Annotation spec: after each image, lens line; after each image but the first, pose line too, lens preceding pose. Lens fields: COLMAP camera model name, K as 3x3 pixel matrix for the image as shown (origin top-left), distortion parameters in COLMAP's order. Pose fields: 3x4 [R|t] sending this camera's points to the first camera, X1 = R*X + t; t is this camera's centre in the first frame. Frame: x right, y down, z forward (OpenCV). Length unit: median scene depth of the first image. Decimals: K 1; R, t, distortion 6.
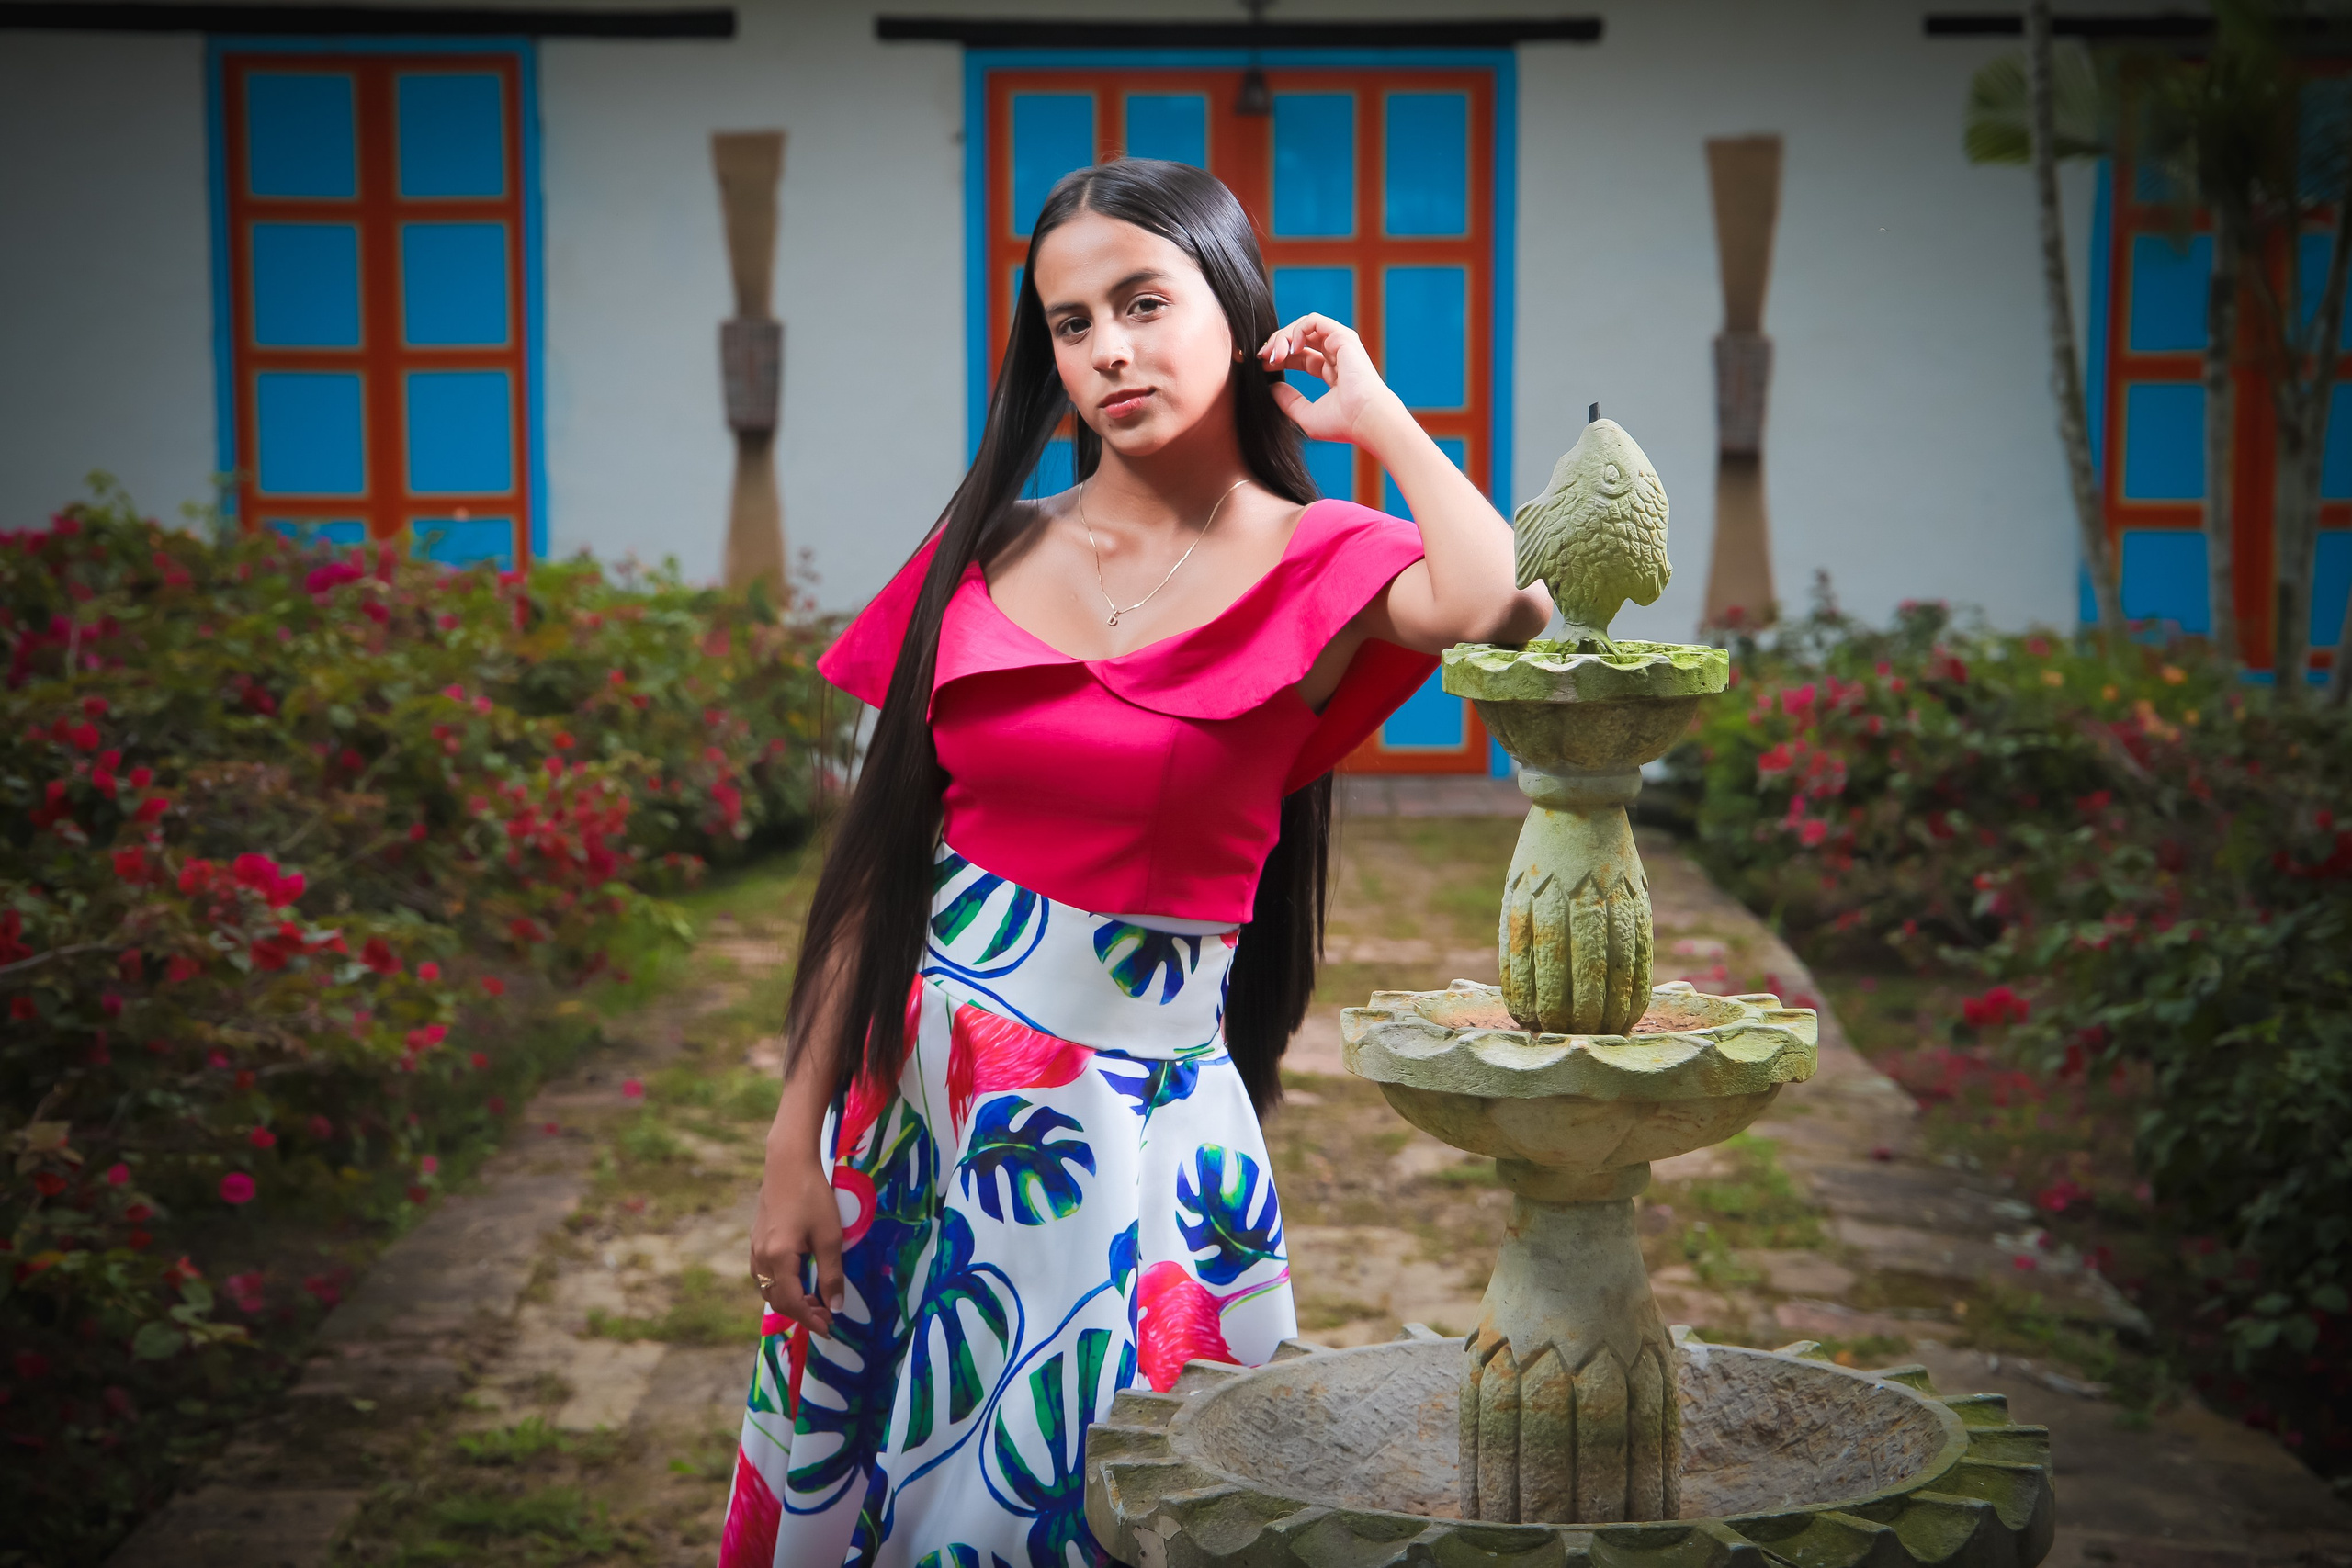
lens RADIAL K [[4716.0, 0, 1163.3], [0, 4716.0, 787.9], [0, 0, 1]] dist [0.285899, 0.000000]
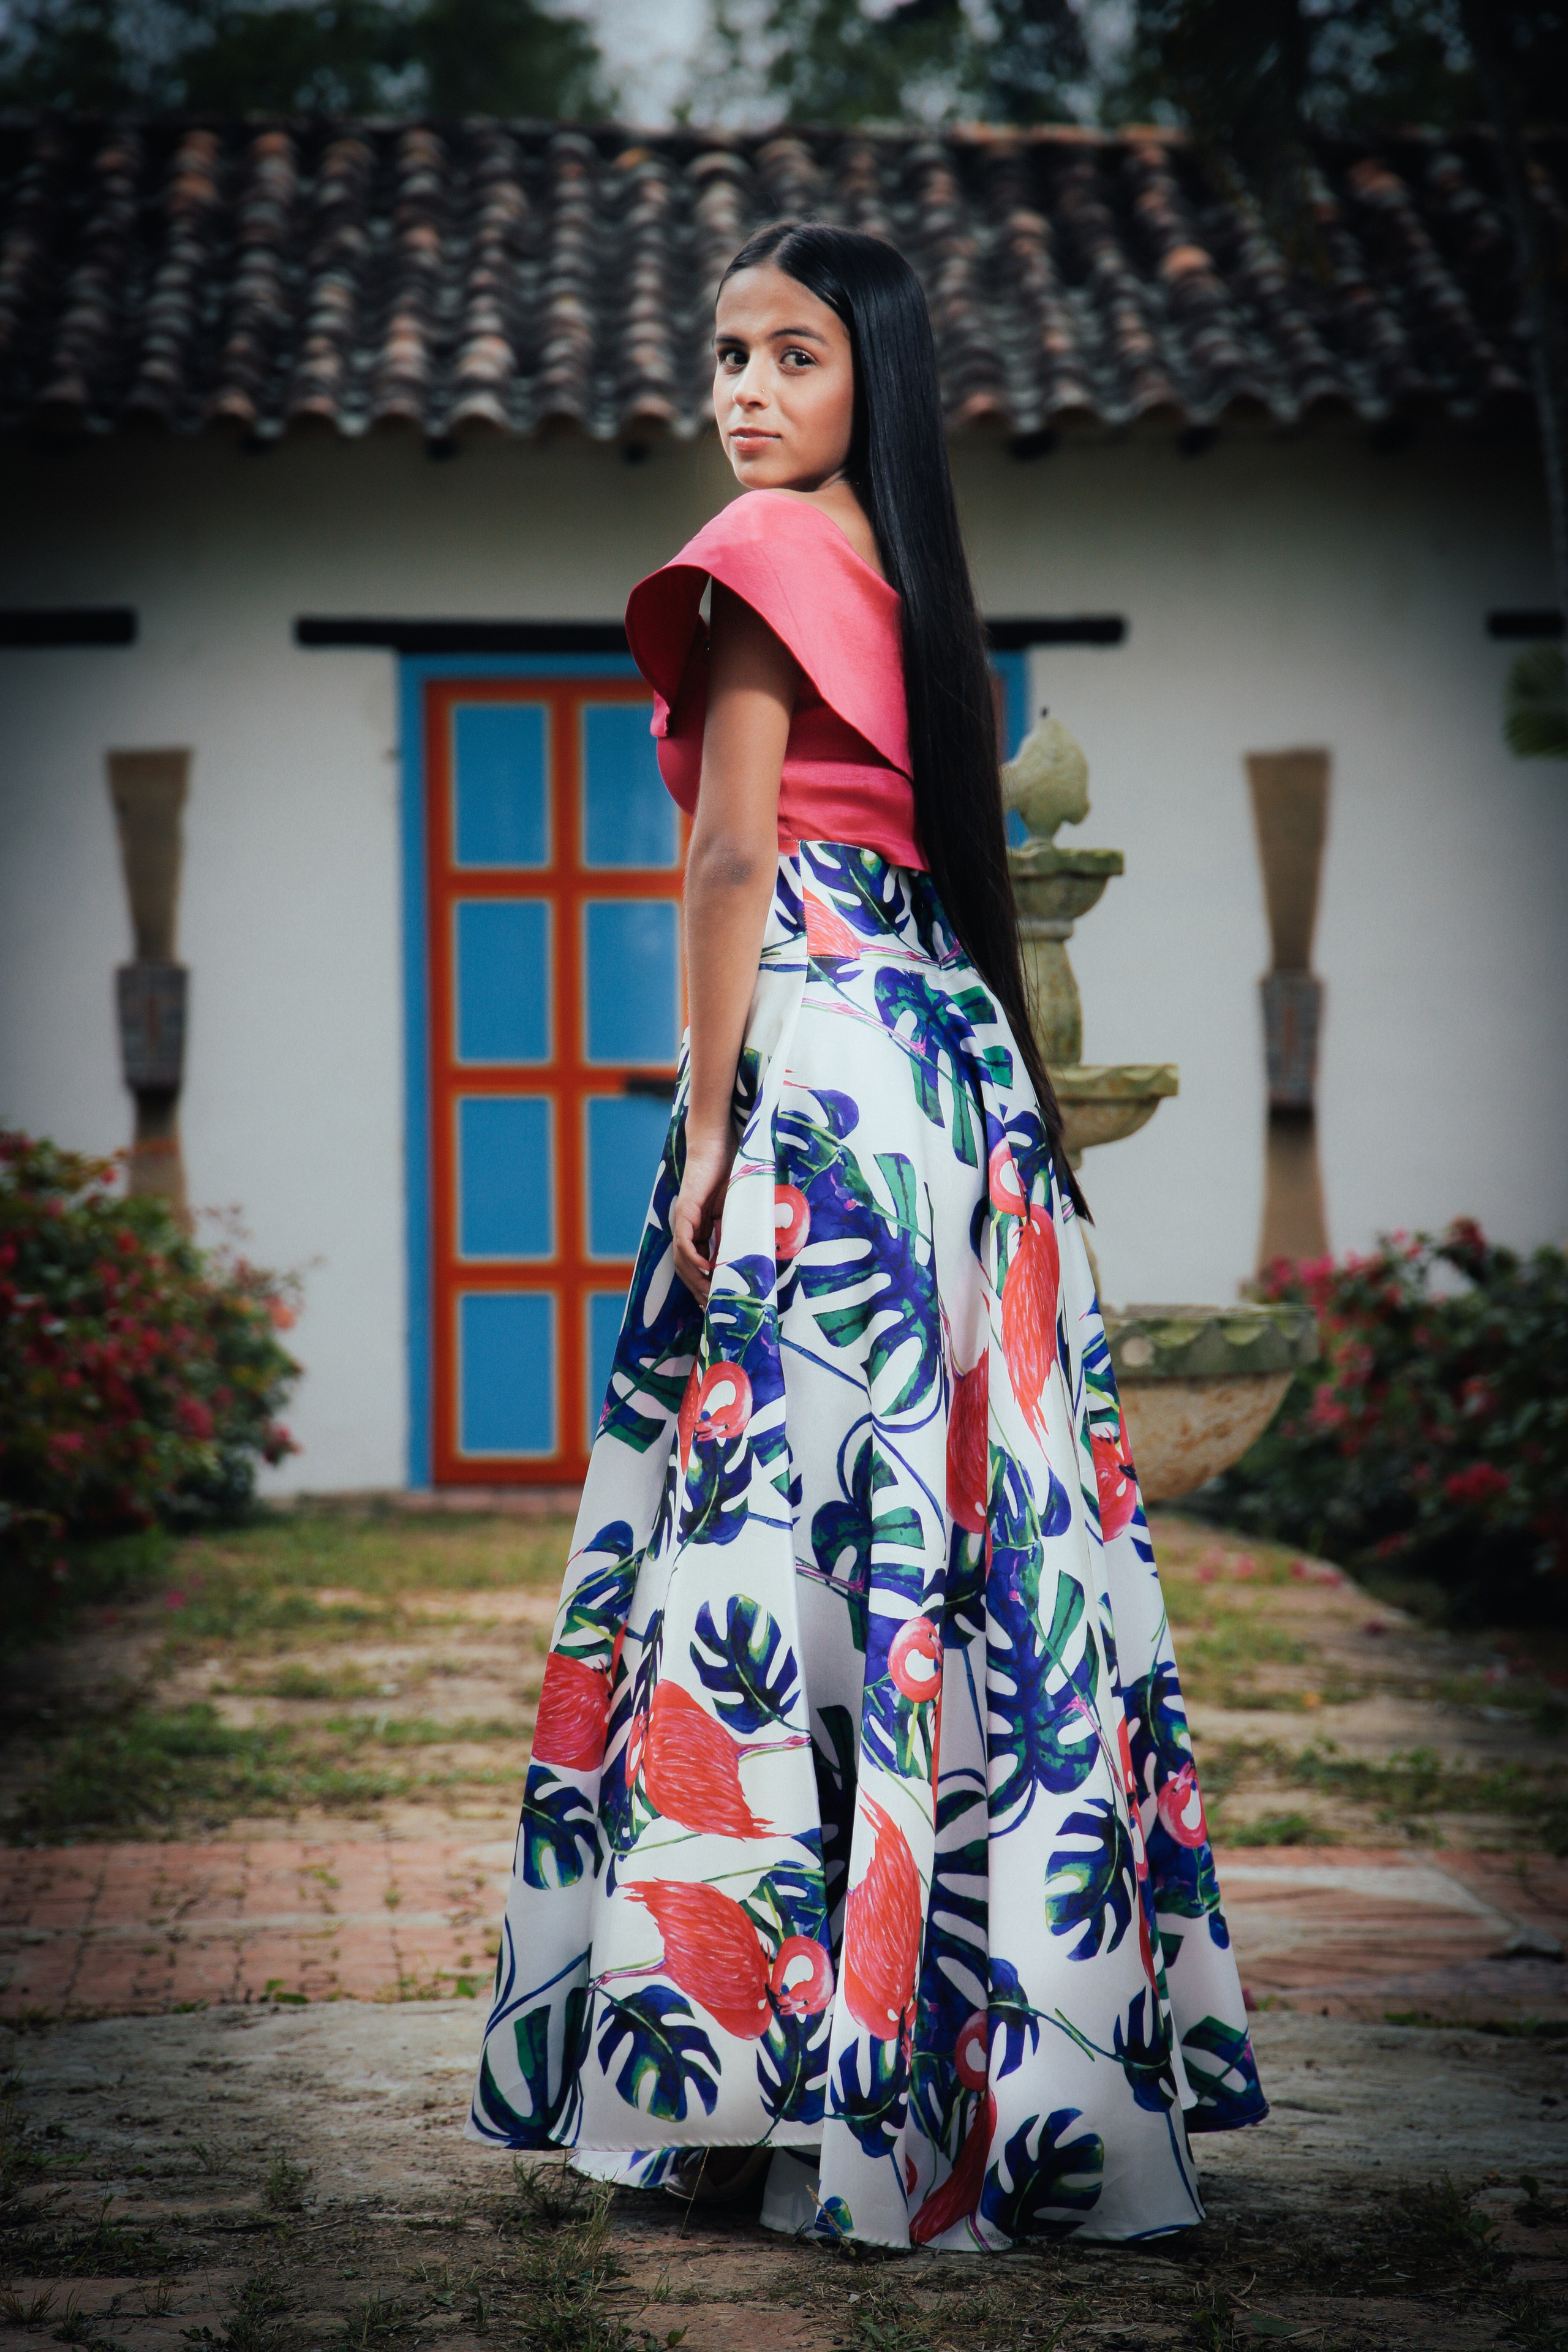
lens RADIAL K [[6840.0, 0, 810.2], [0, 6840.0, 1189.3], [0, 0, 1]] dist [0.599541, 0.000000]
pose [[0.999225, -0.007708, 0.038606, -0.055393], [0.011063, 0.996106, -0.087469, 0.188758], [-0.037781, 0.087828, 0.995419, -0.887216]]
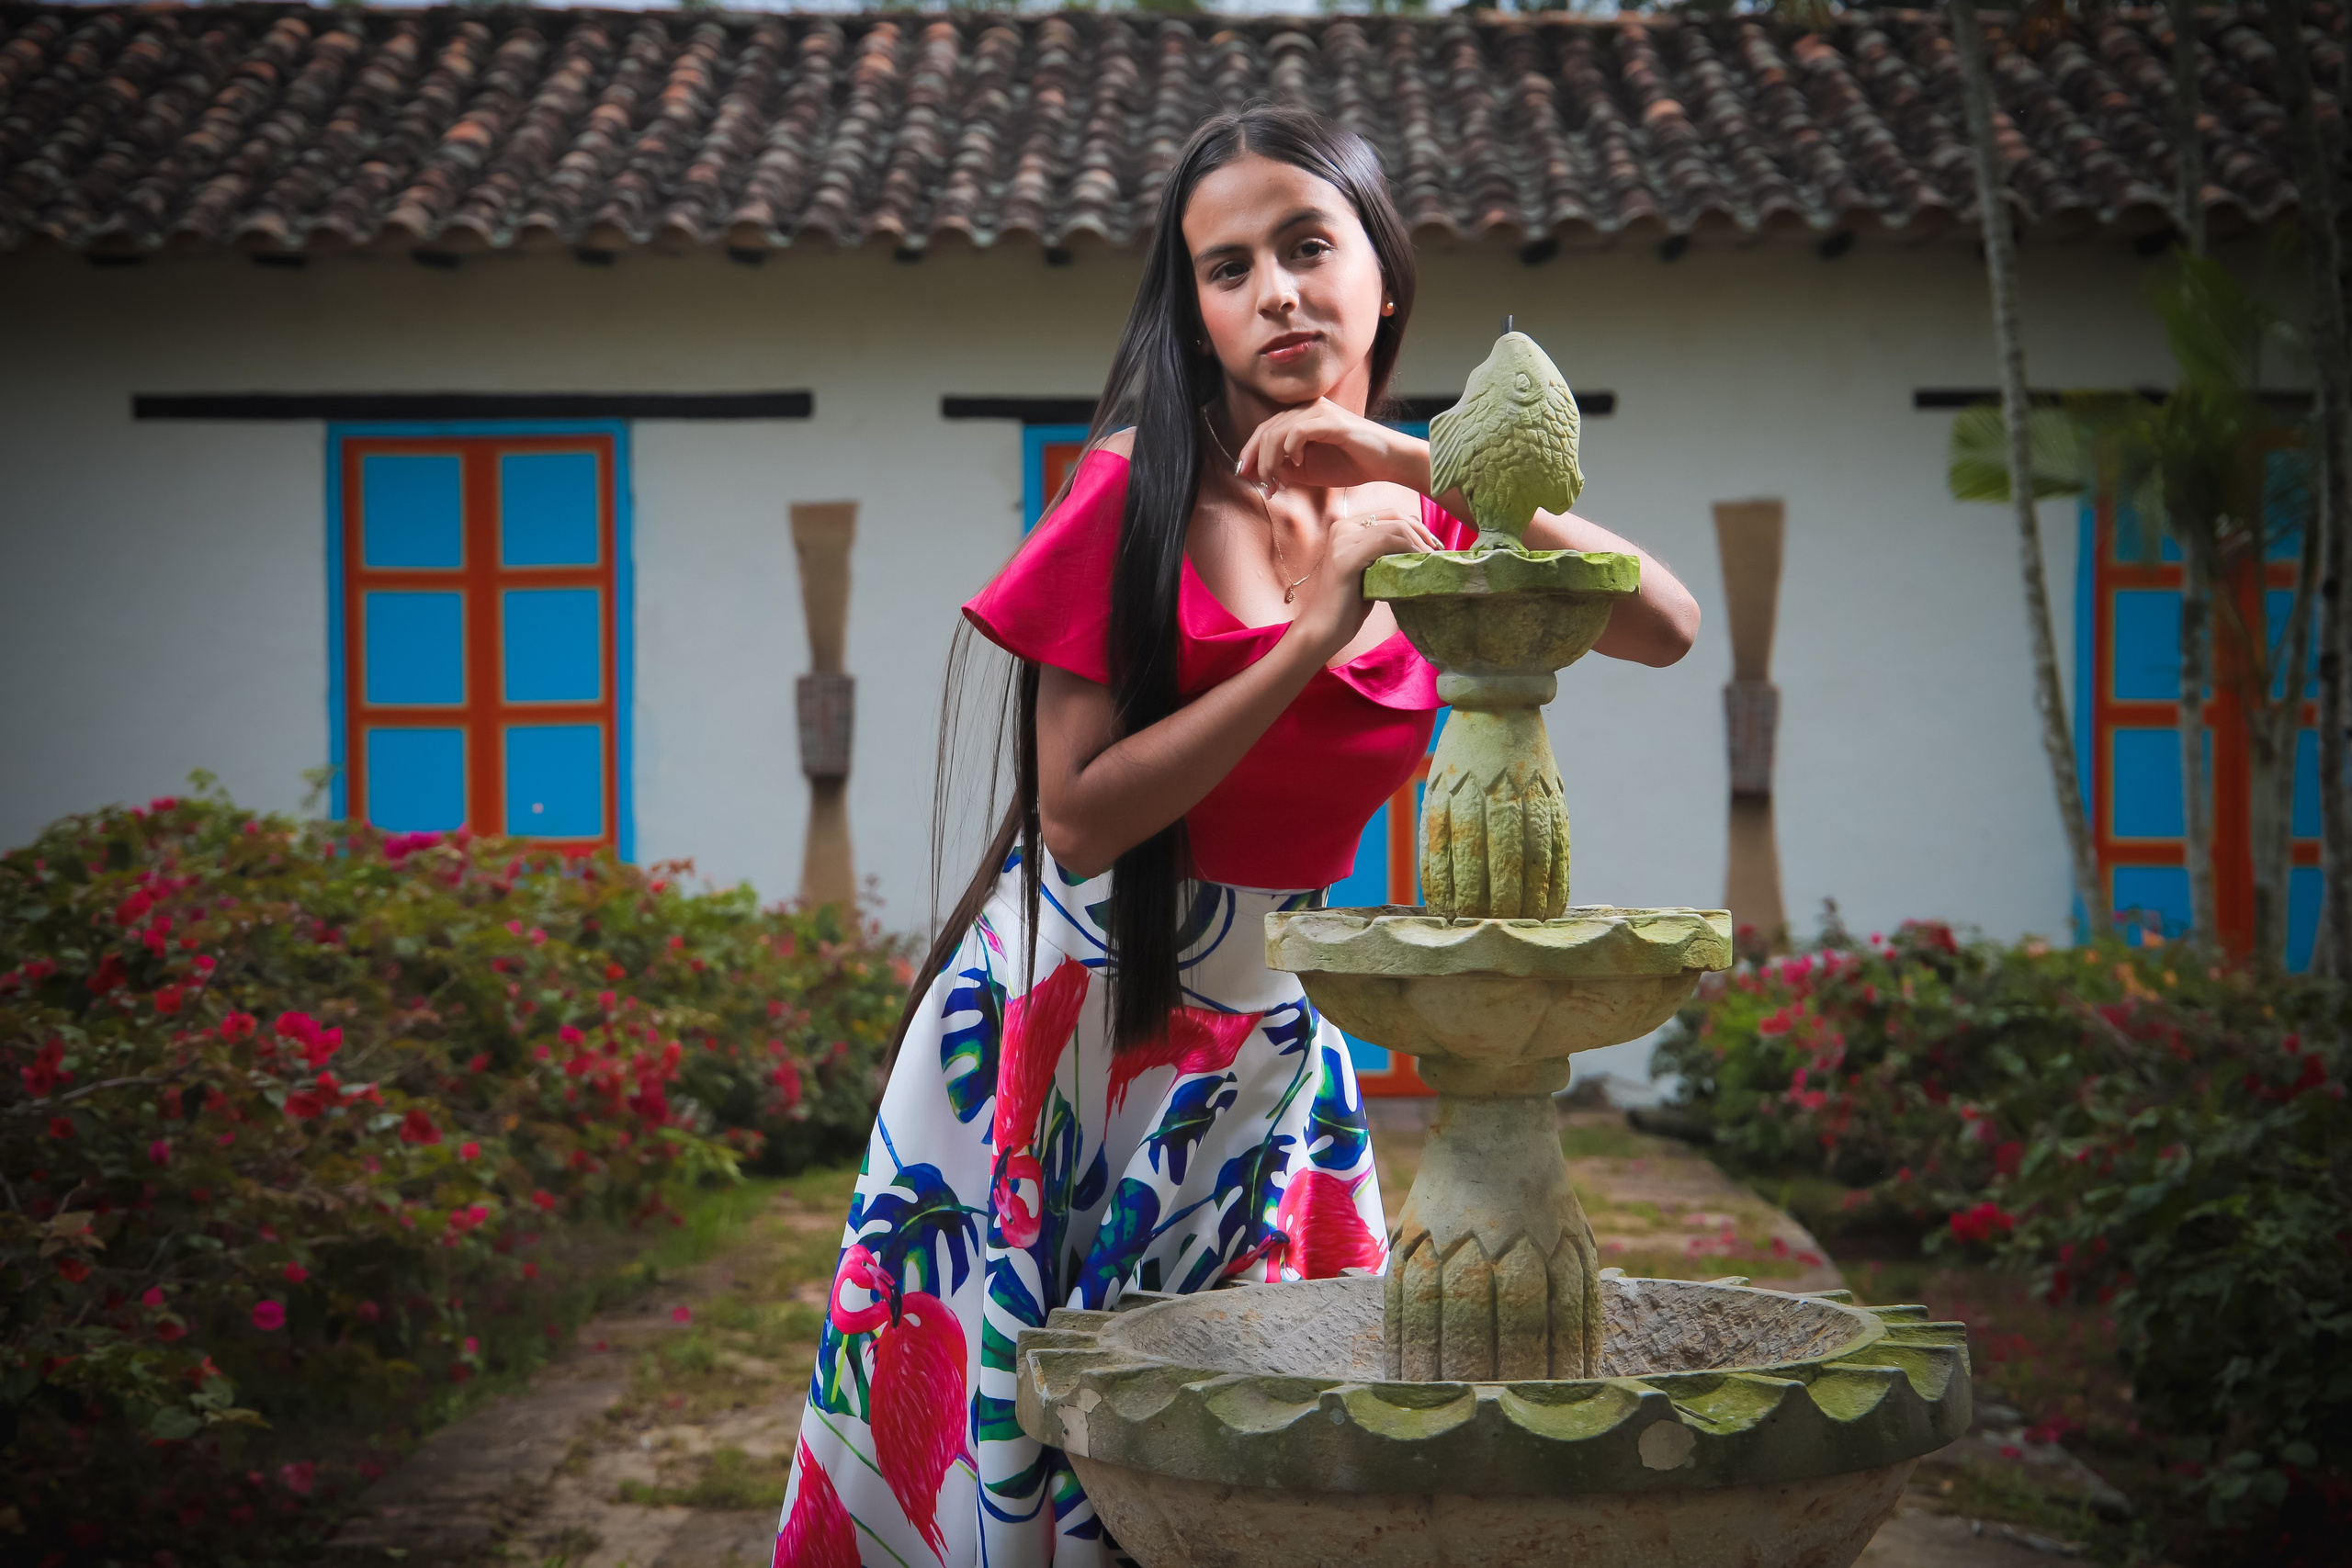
lens RADIAL K [[4397.6, 0, 1158.2], [0, 4397.6, 817.8], [0, 0, 1]] dist [0.237254, 0.000000]
pose [[0.999839, -0.005300, -0.017163, 0.019240], [0.003820, 0.996361, -0.085143, 0.066447], [0.017552, 0.085063, 0.996221, 0.032067]]
